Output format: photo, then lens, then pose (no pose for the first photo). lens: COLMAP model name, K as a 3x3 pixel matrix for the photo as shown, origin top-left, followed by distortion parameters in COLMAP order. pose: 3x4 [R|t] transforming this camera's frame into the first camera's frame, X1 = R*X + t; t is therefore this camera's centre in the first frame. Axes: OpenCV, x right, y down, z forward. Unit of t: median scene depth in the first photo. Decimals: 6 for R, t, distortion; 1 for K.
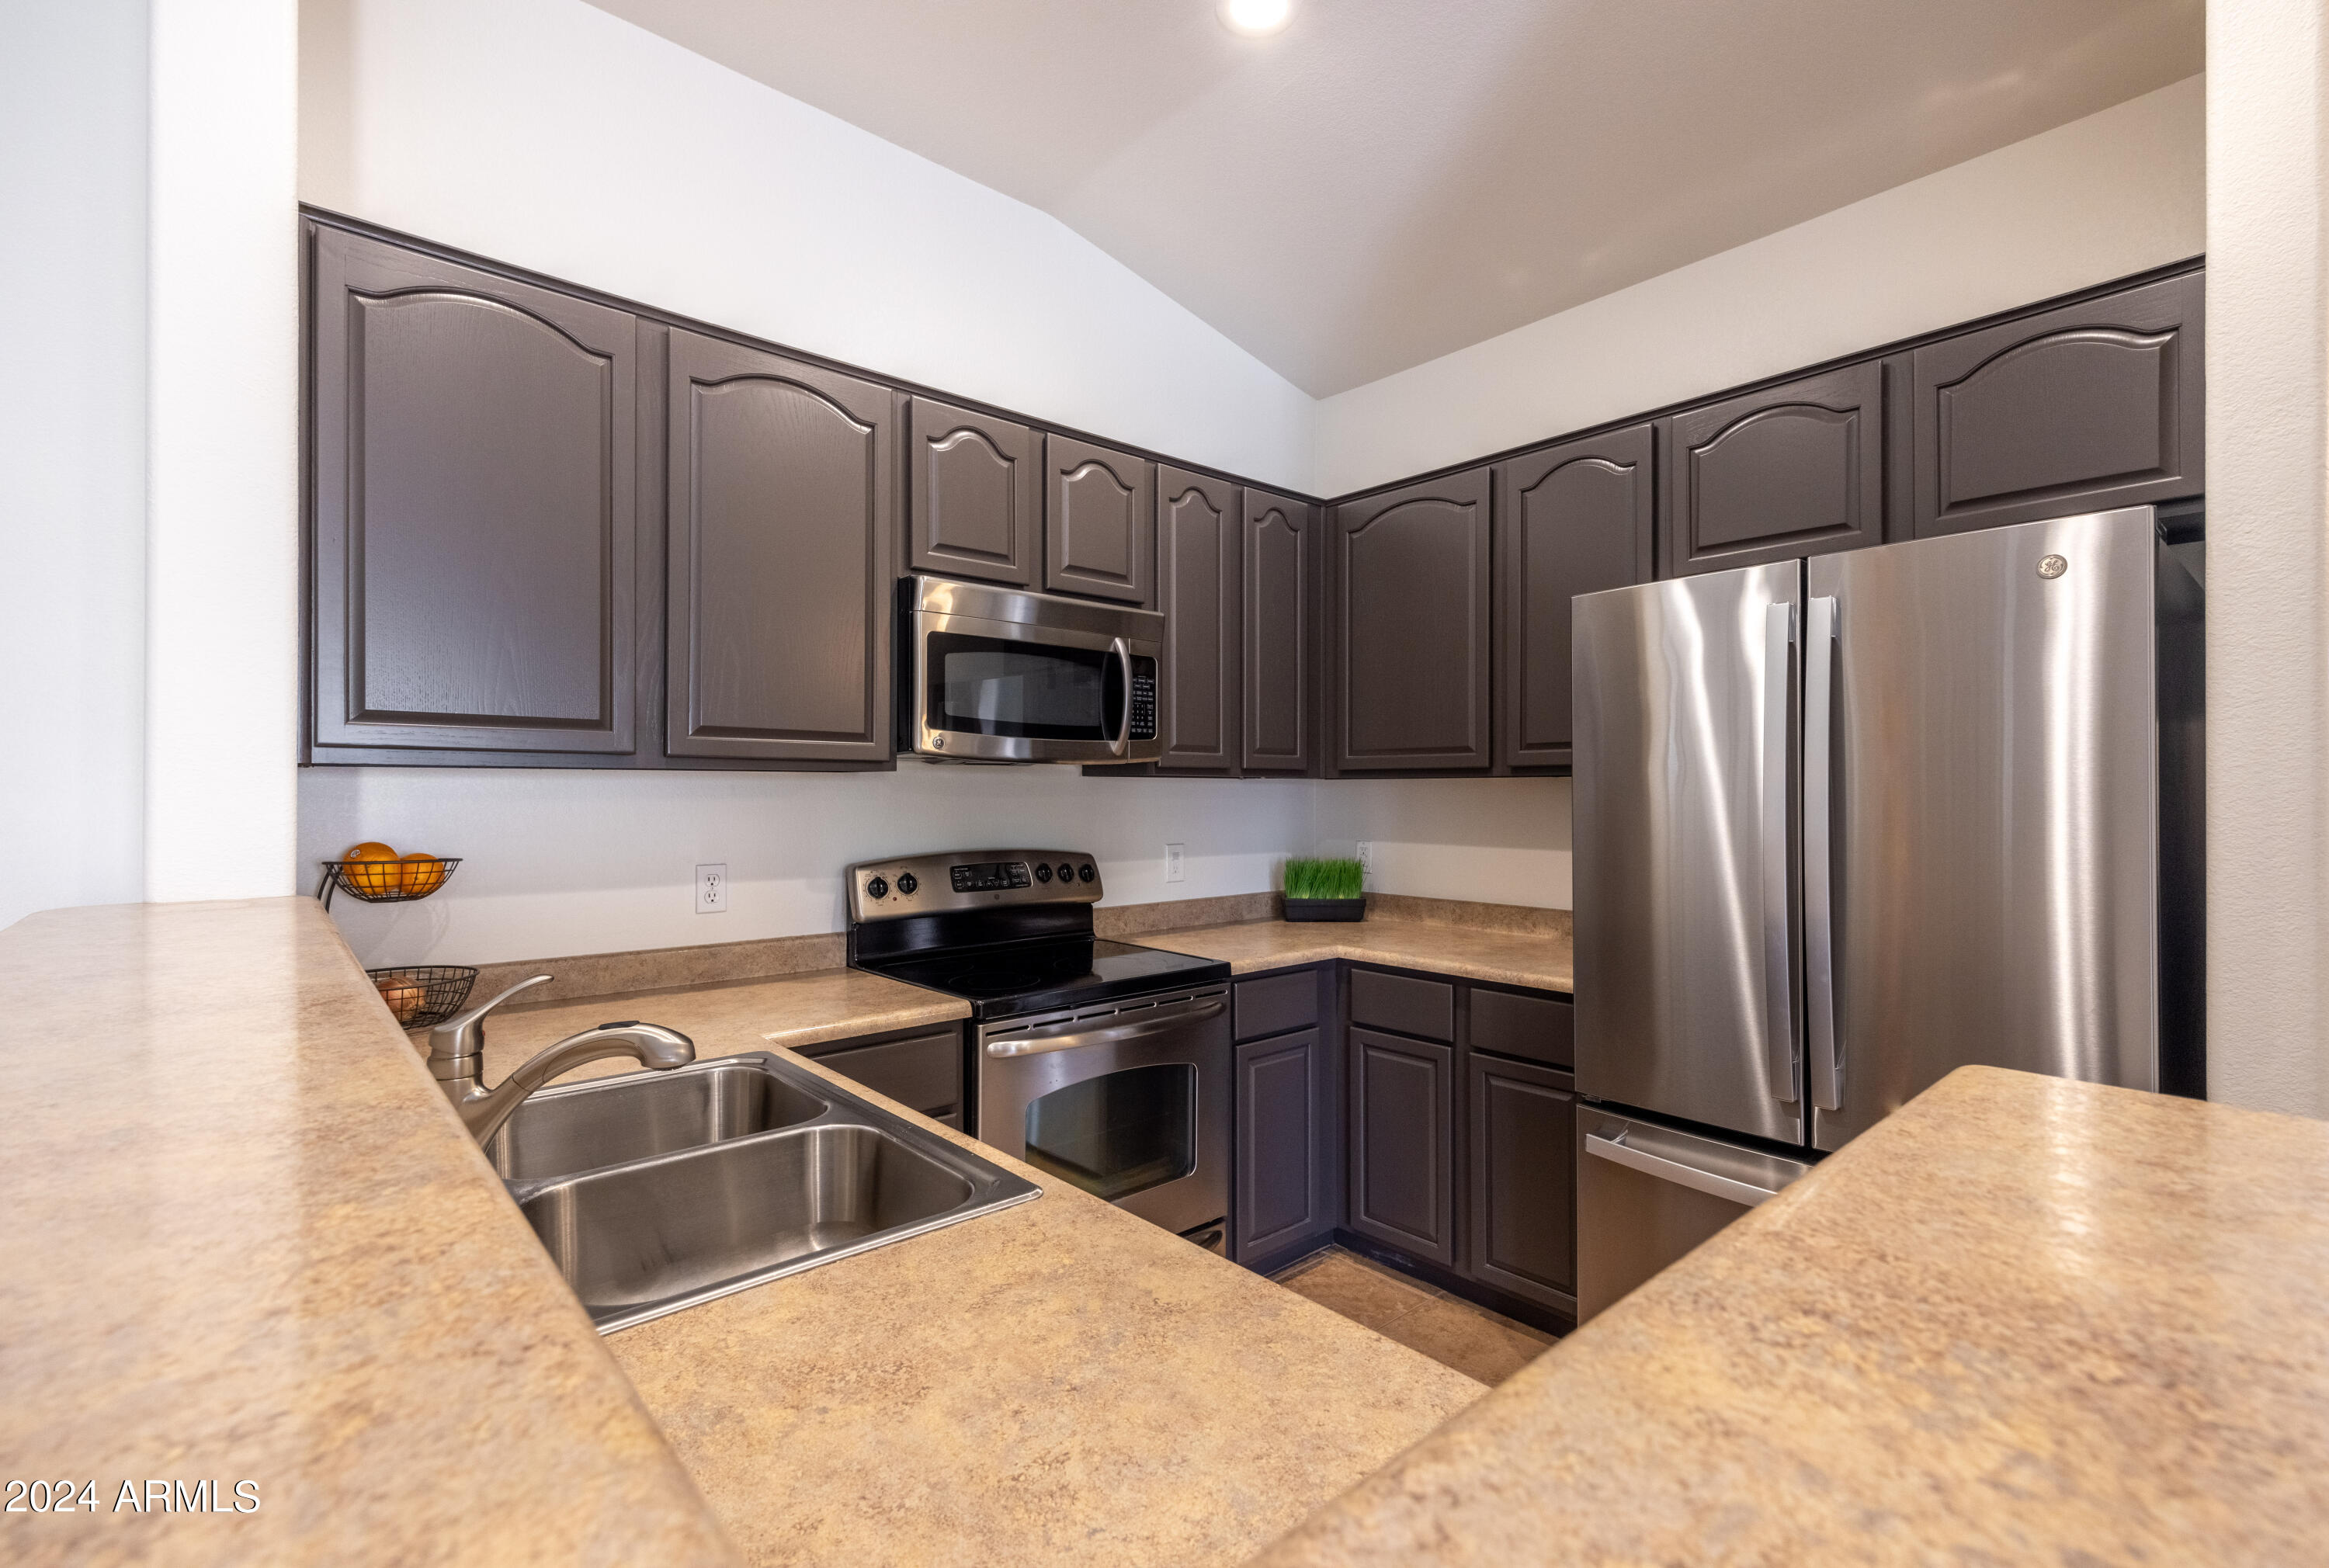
lens RADIAL K [[1019.5, 0, 1161.9], [0, 1019.5, 785.5], [0, 0, 1]] dist [-0.002181, -0.000189]
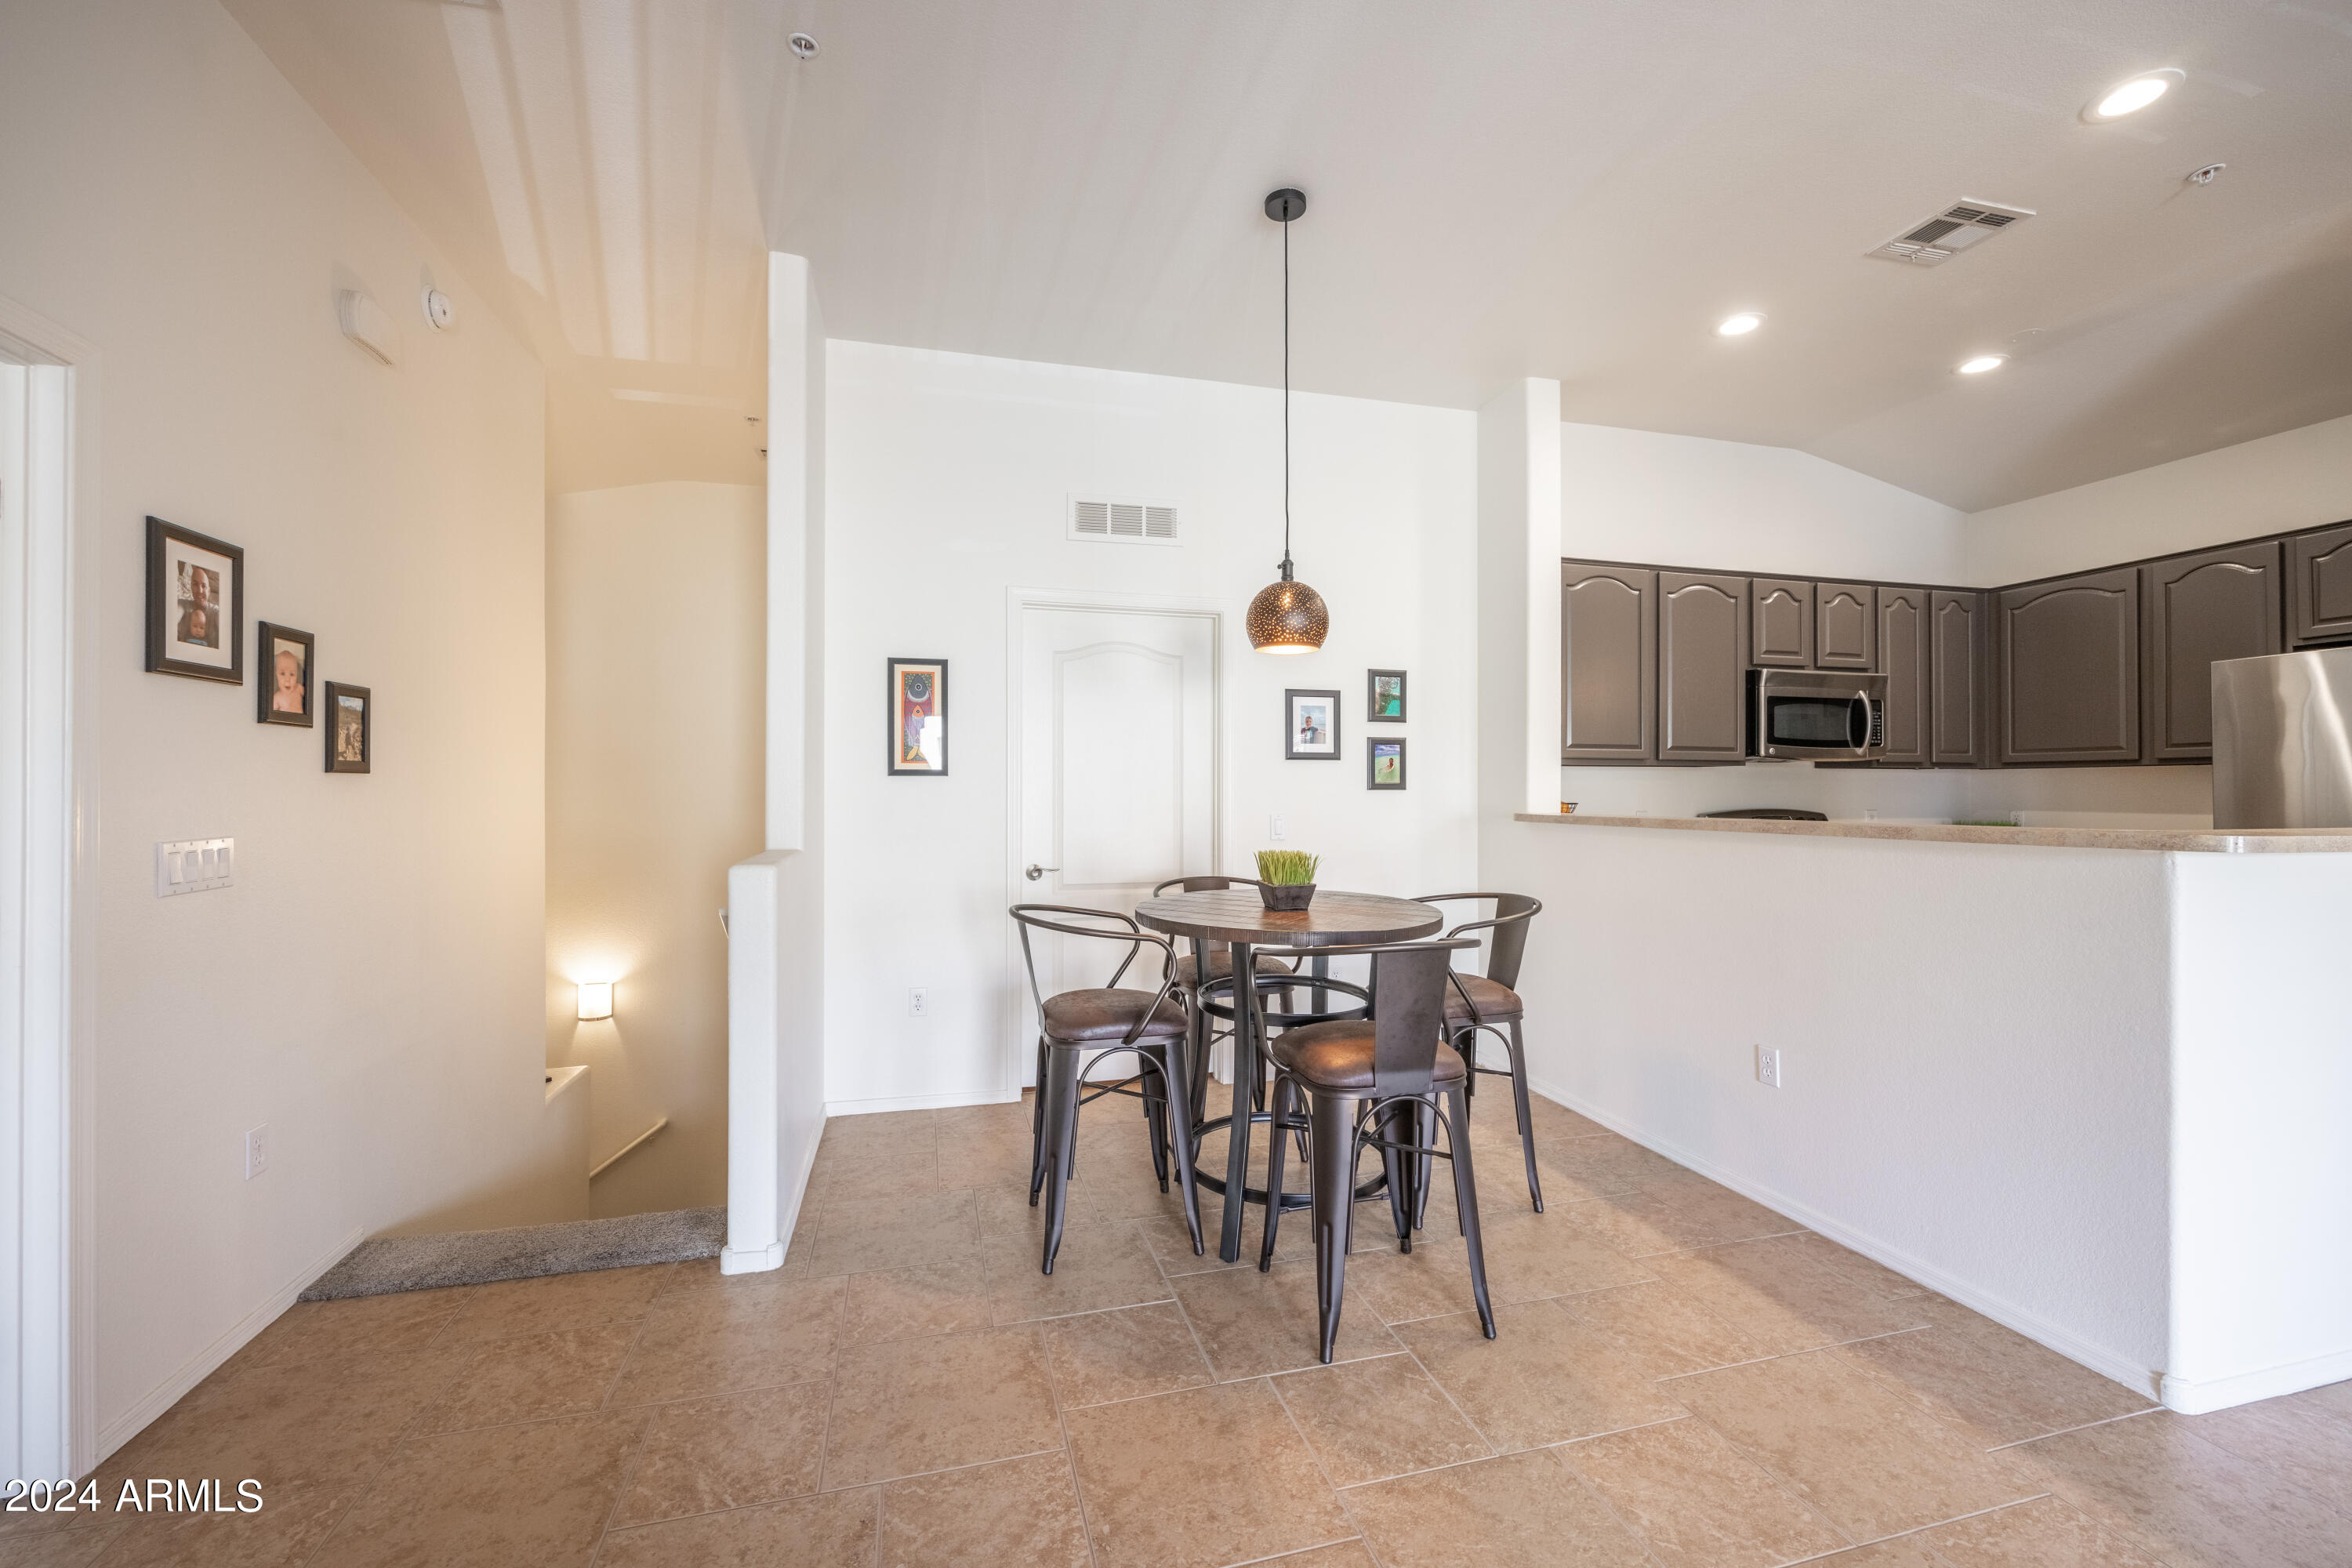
lens RADIAL K [[926.8, 0, 1174.5], [0, 926.8, 782.7], [0, 0, 1]] dist [-0.001822, -0.000018]
pose [[0.895897, -0.005528, -0.444228, -0.399656], [0.003006, 0.999975, -0.006381, 0.024198], [0.444252, 0.004381, 0.895891, -0.992413]]
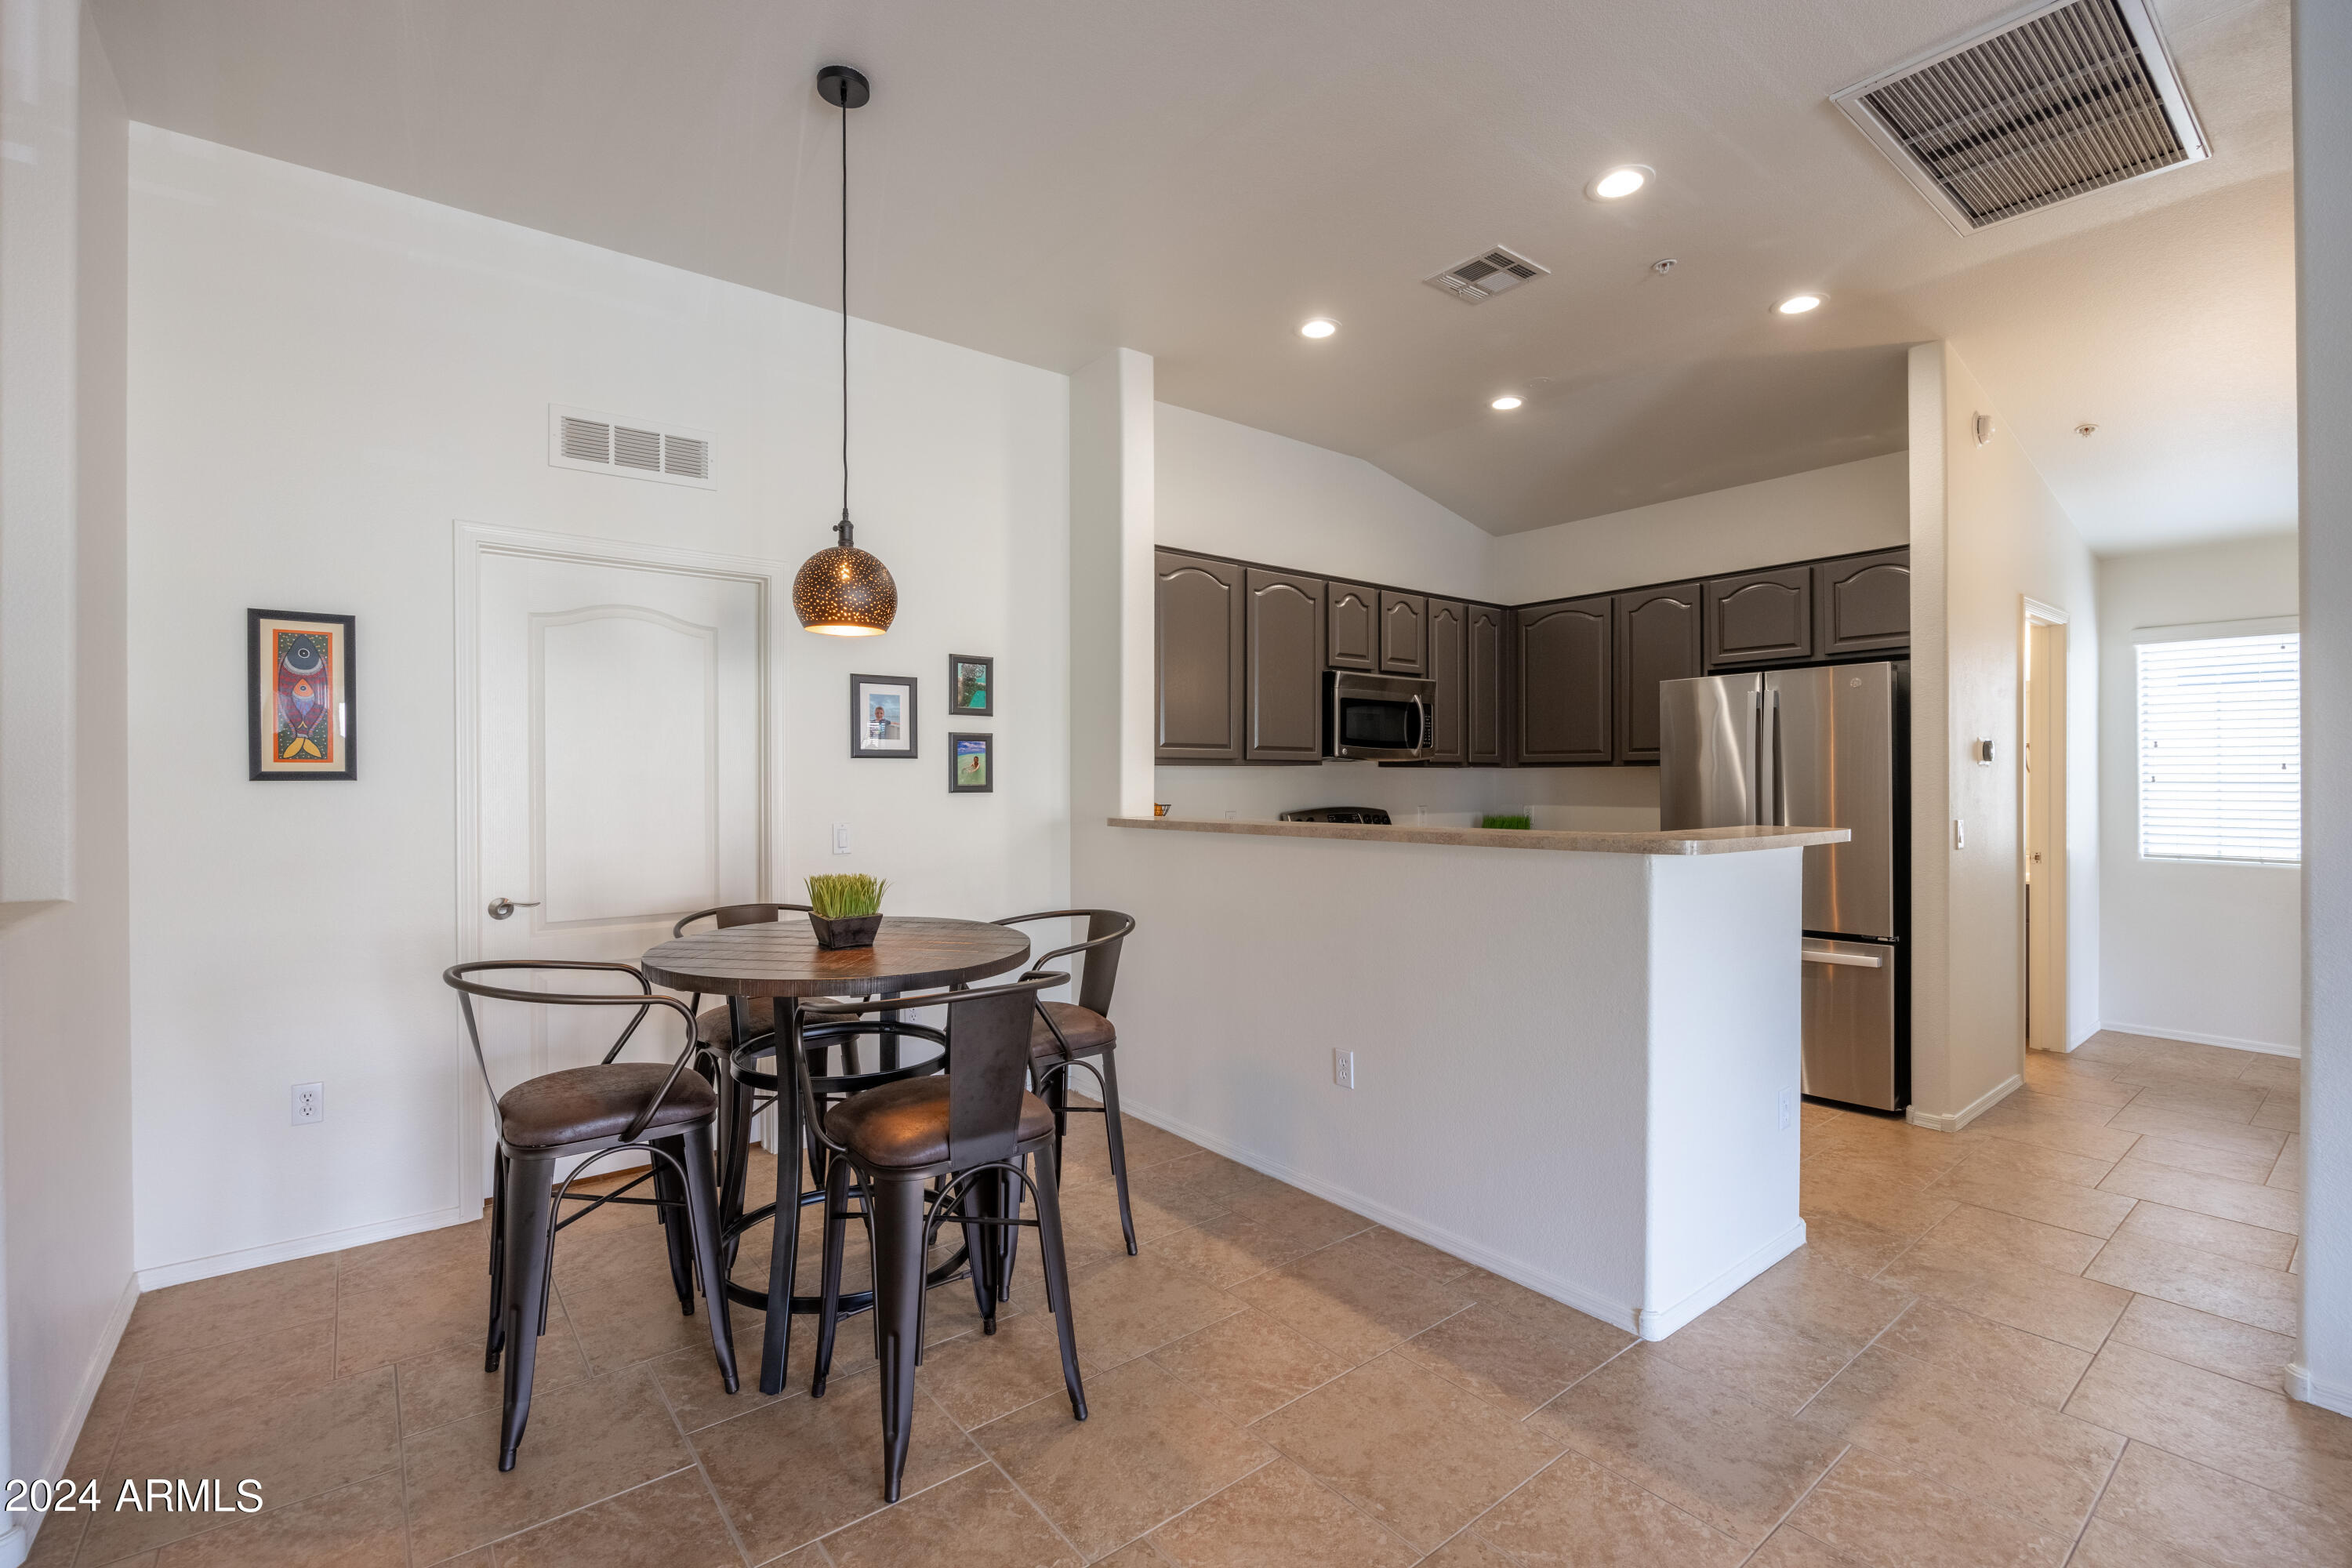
lens RADIAL K [[1024.0, 0, 1166.0], [0, 1024.0, 782.6], [0, 0, 1]] dist [-0.012376, 0.000080]
pose [[0.998503, -0.005362, -0.054437, -0.402645], [0.005703, 0.999965, 0.006118, 0.005308], [0.054402, -0.006420, 0.998498, -0.932048]]
